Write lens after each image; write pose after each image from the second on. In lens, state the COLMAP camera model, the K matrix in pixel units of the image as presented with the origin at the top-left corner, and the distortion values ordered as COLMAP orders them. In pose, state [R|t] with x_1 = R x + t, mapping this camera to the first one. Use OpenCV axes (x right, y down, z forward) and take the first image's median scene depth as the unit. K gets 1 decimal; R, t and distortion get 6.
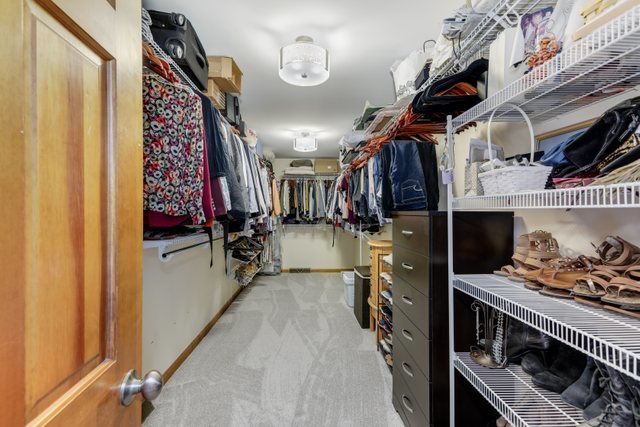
lens RADIAL K [[281.5, 0, 319.1], [0, 281.5, 213.1], [0, 0, 1]] dist [0.007709, 0.000545]
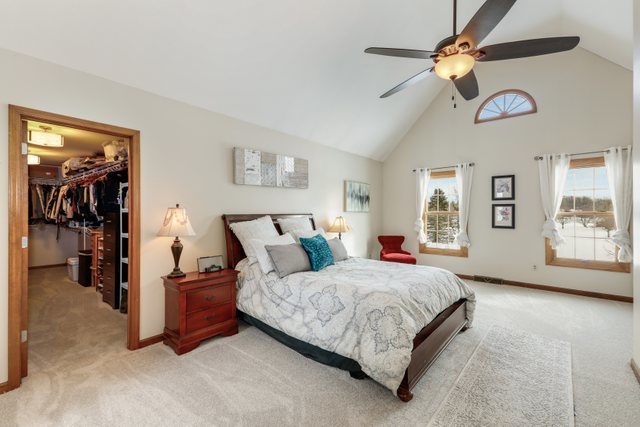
lens RADIAL K [[281.5, 0, 319.4], [0, 281.5, 212.9], [0, 0, 1]] dist [0.007709, 0.000545]
pose [[0.671566, 0.000795, 0.740944, -0.121010], [0.004292, 0.999978, -0.004963, 0.006618], [-0.740932, 0.006513, 0.671548, -0.884269]]
